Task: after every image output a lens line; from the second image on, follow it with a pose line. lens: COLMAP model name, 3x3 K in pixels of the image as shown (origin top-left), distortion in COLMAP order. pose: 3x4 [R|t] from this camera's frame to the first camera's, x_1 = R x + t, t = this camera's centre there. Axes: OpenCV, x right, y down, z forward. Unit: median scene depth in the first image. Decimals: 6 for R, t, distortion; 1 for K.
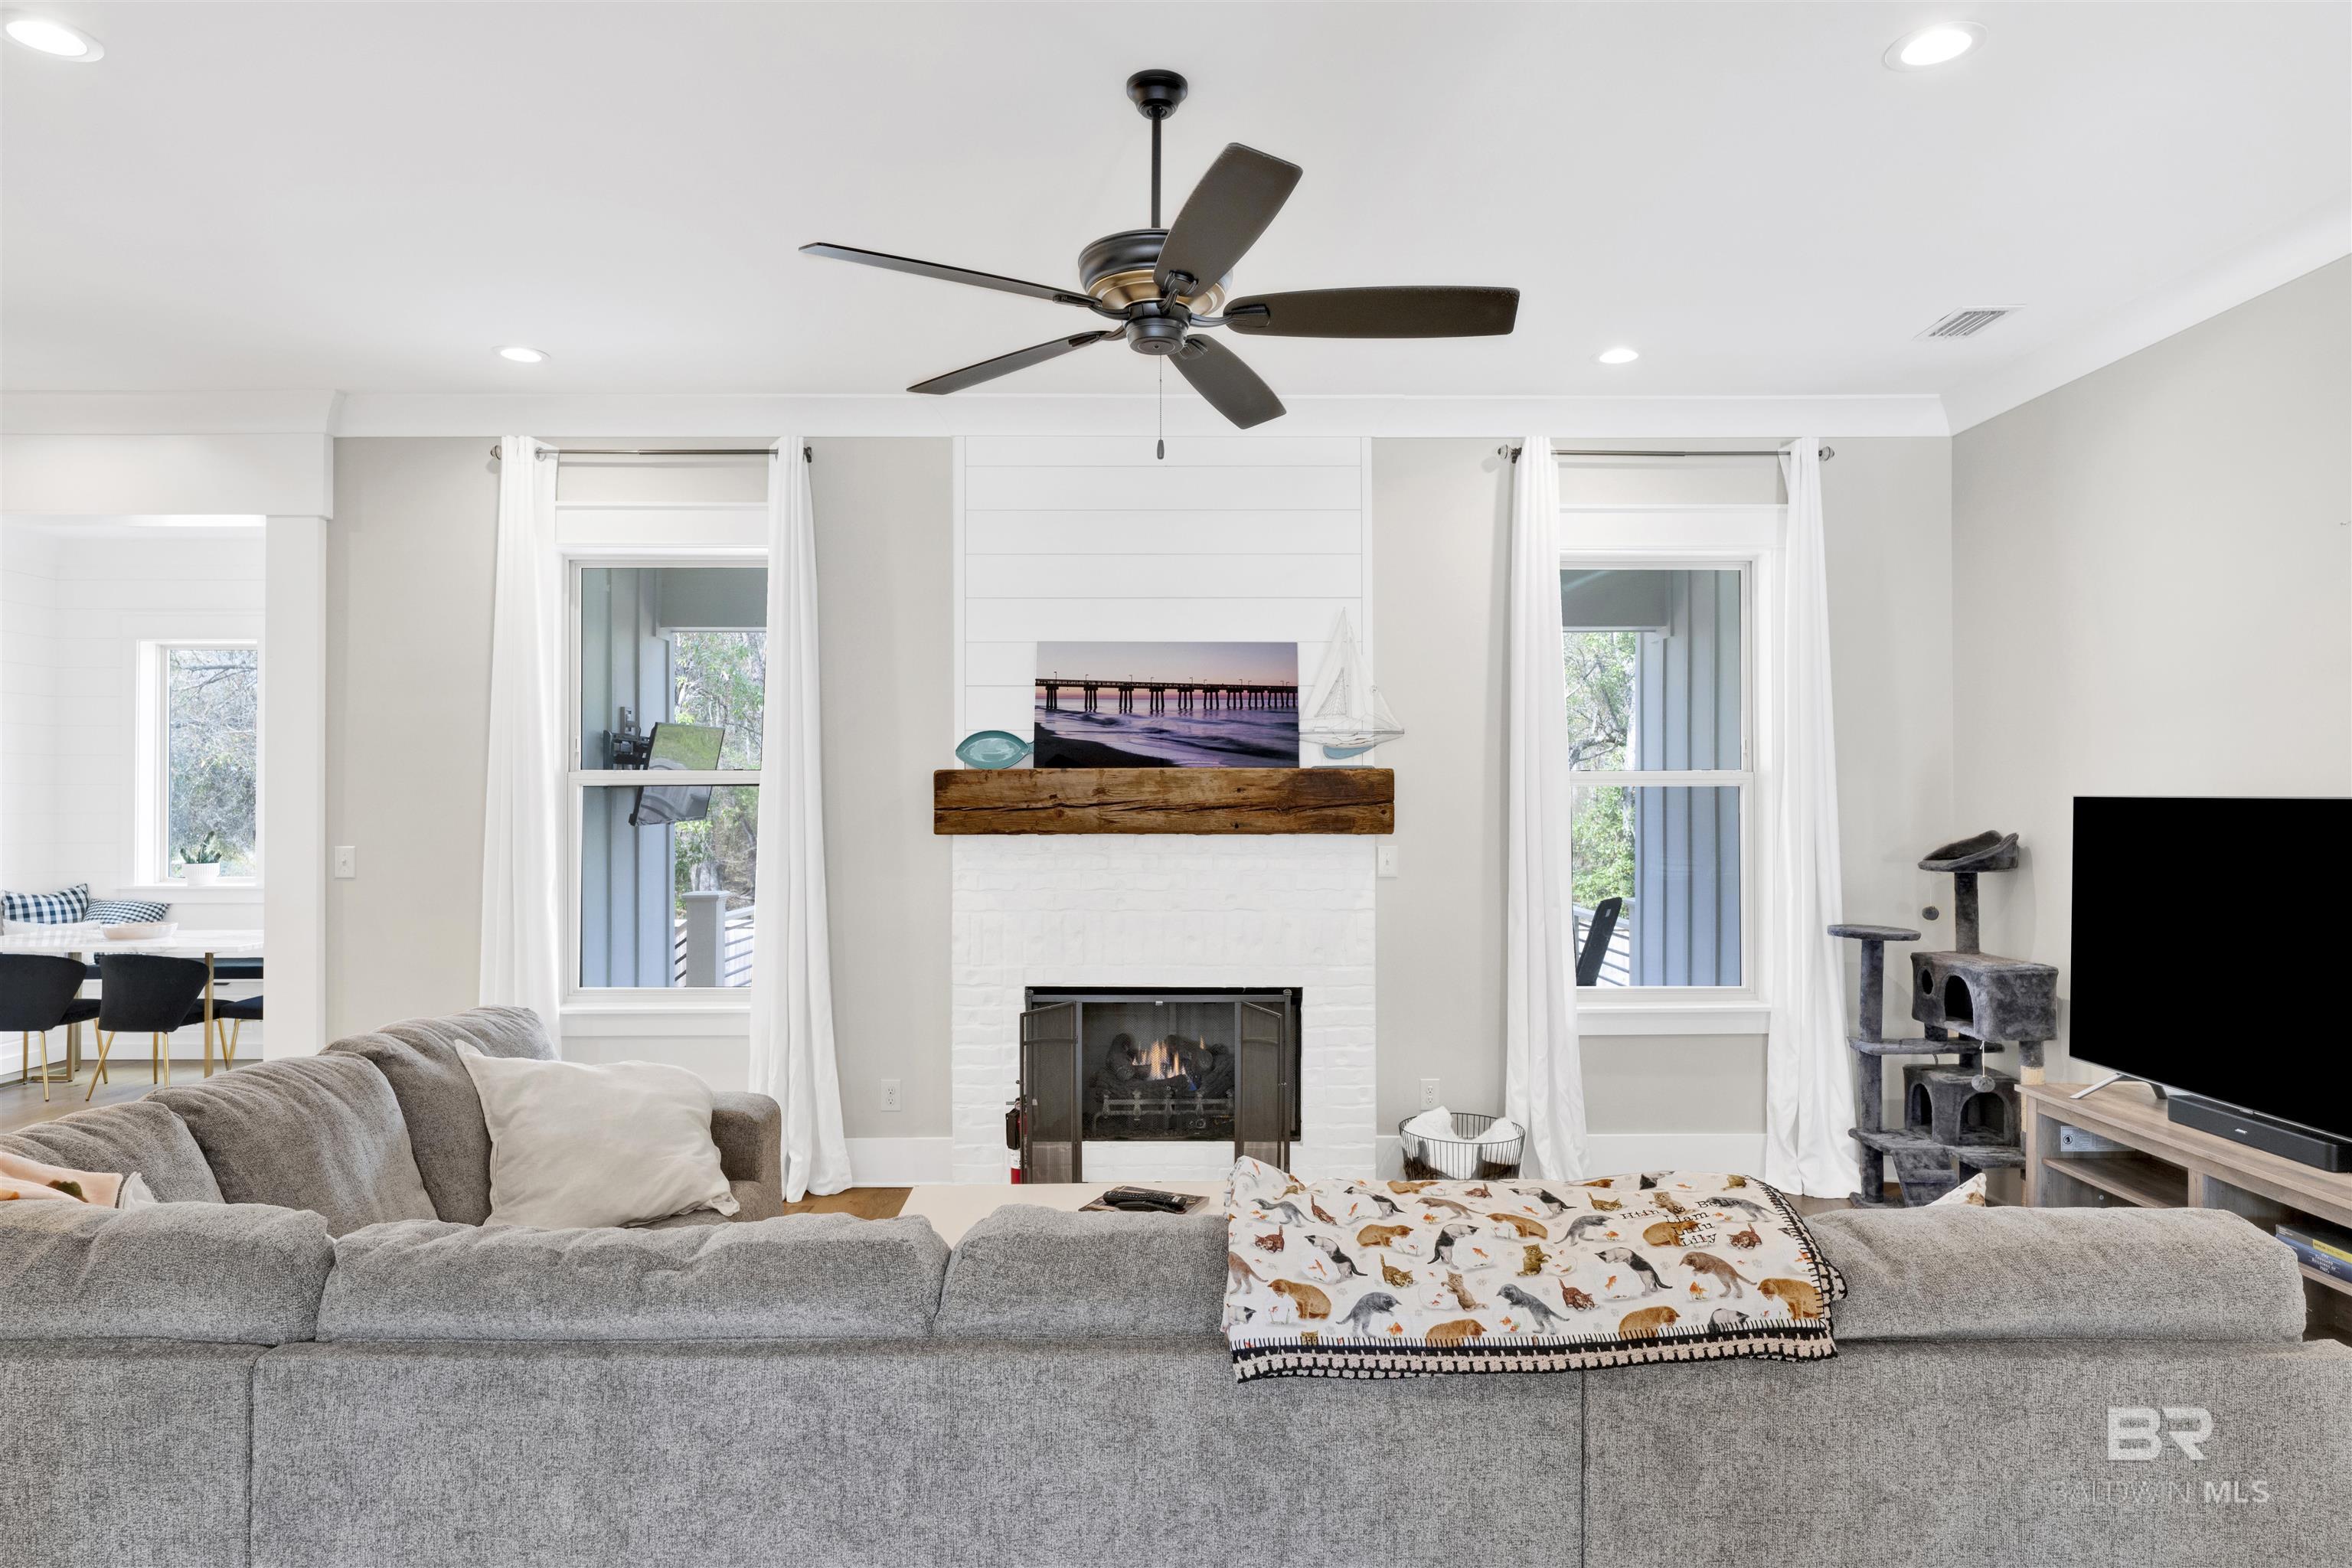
lens RADIAL K [[1351.4, 0, 1176.0], [0, 1351.4, 786.4], [0, 0, 1]] dist [-0.002344, -0.000402]
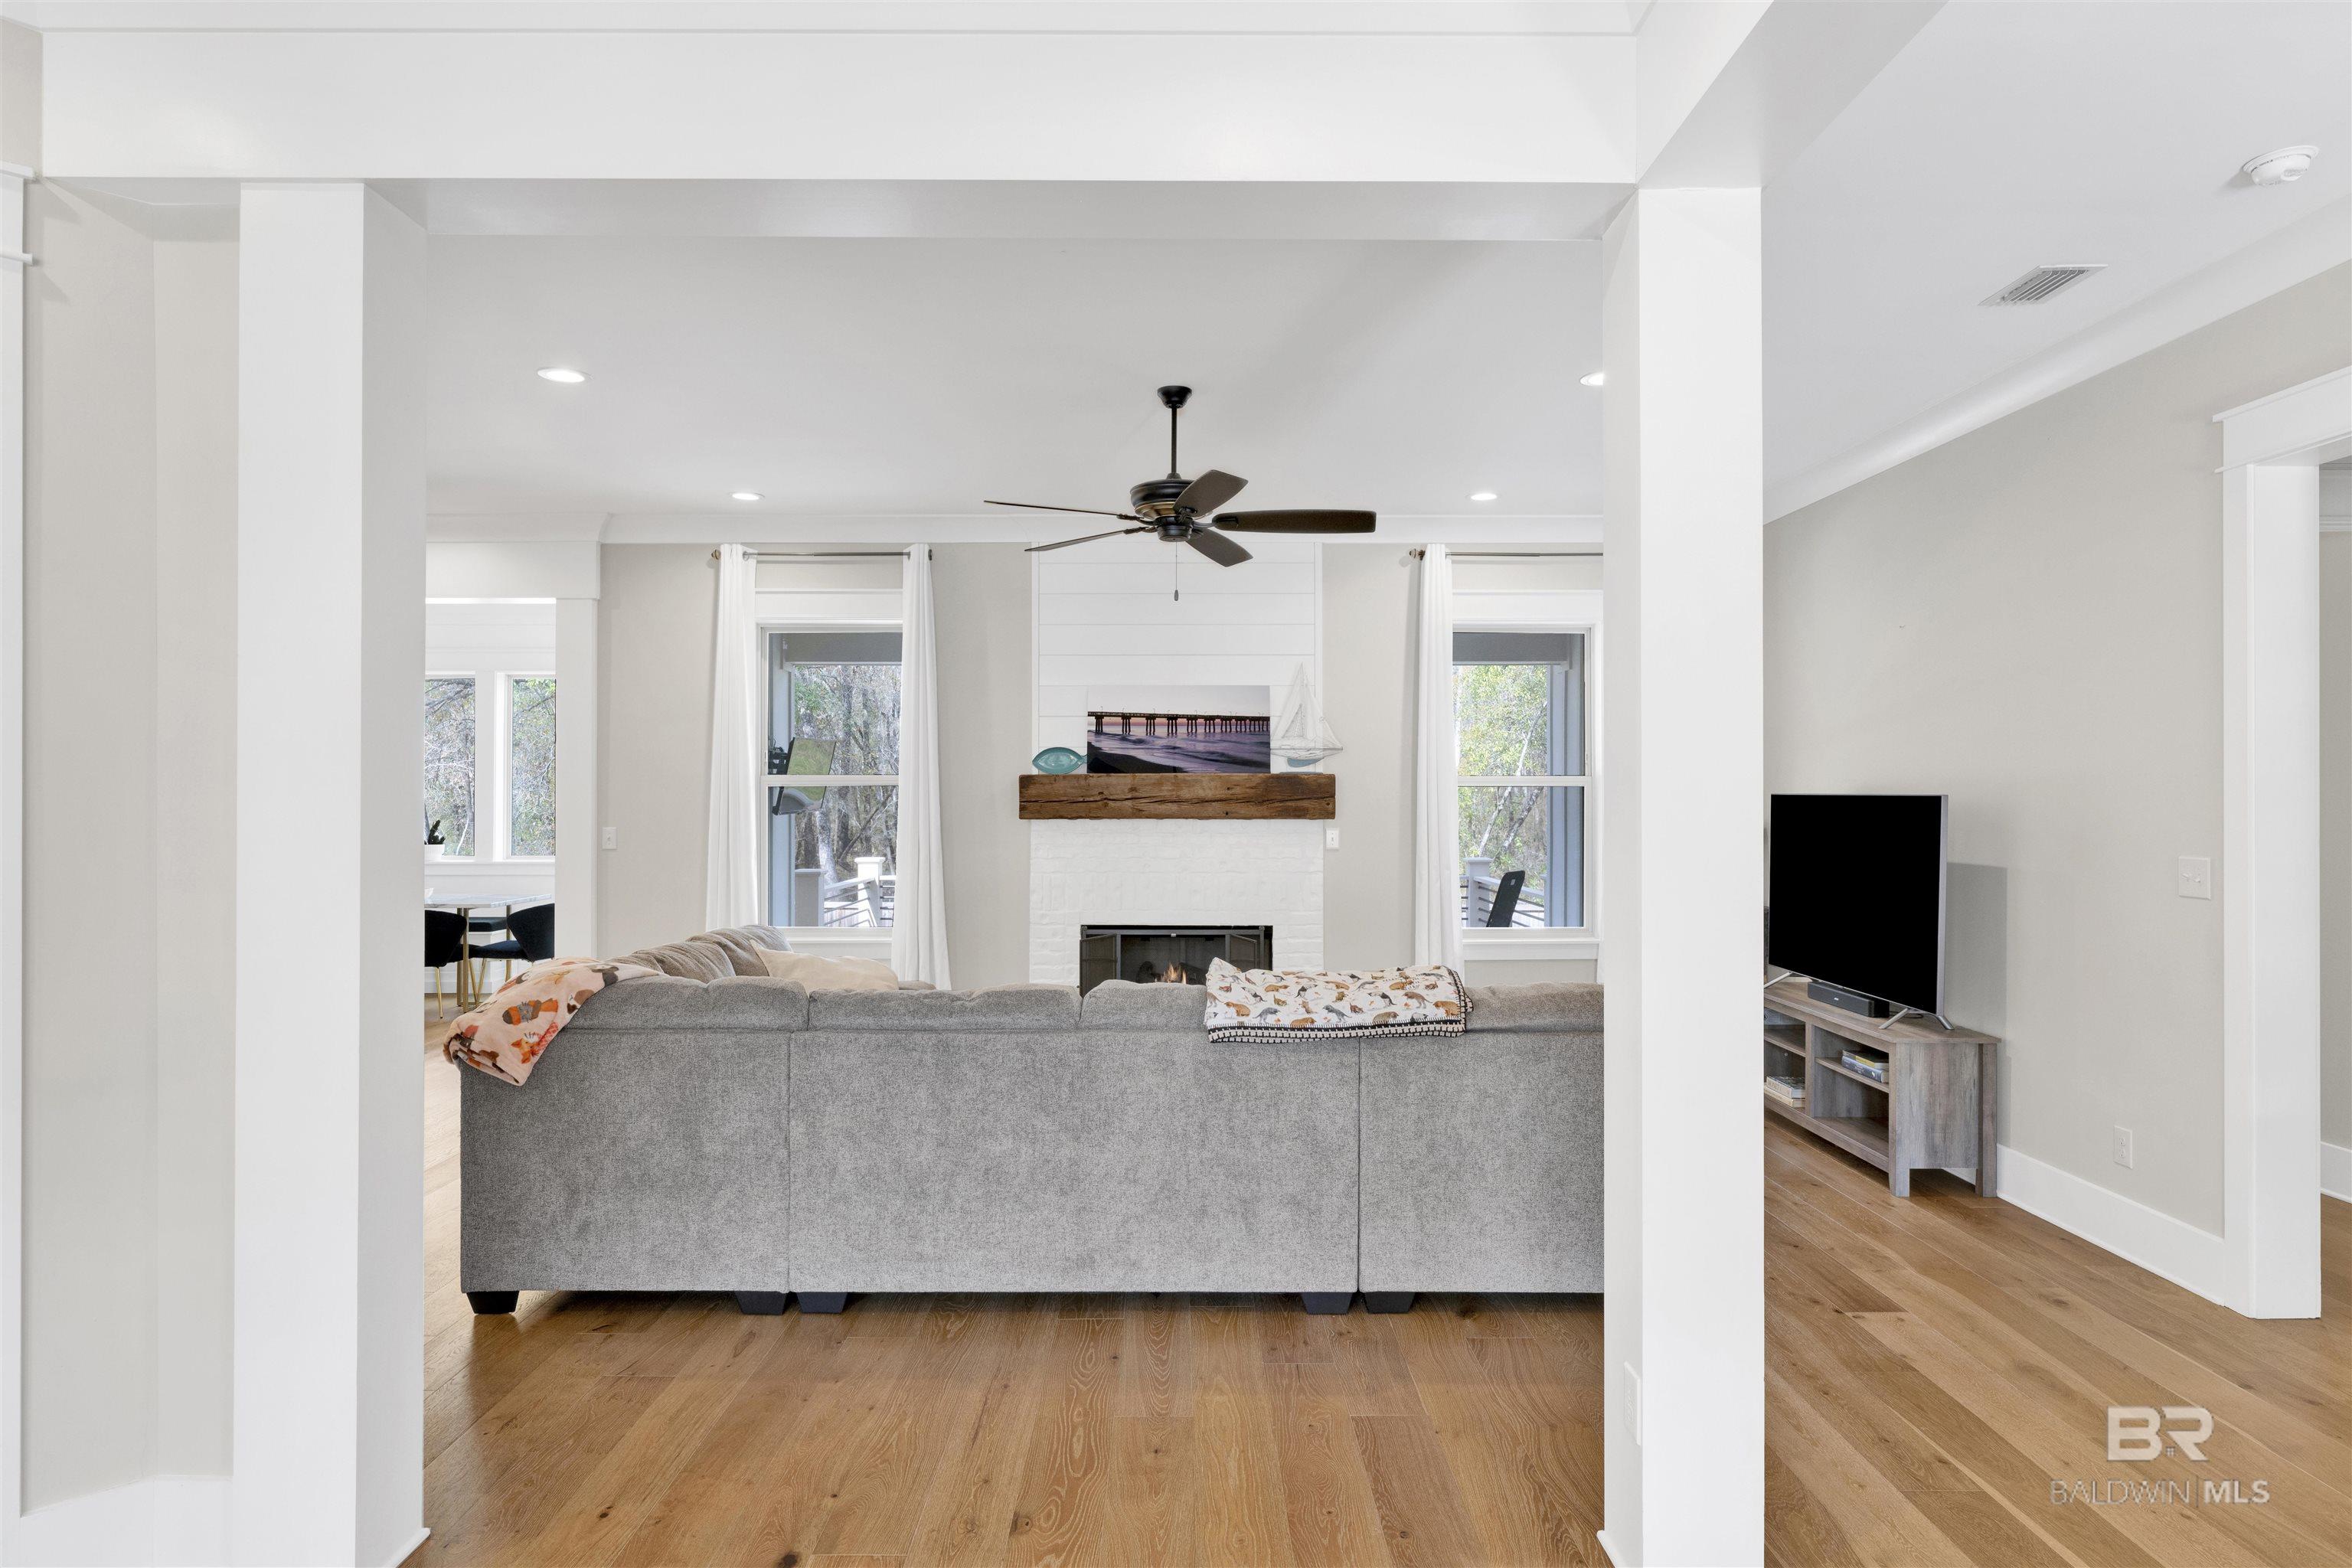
lens RADIAL K [[1299.5, 0, 1183.2], [0, 1299.5, 708.6], [0, 0, 1]] dist [0.009839, 0.000035]
pose [[0.999998, 0.000797, -0.002047, 0.000885], [-0.000913, 0.998352, -0.057374, -0.004117], [0.001998, 0.057376, 0.998351, -0.503655]]
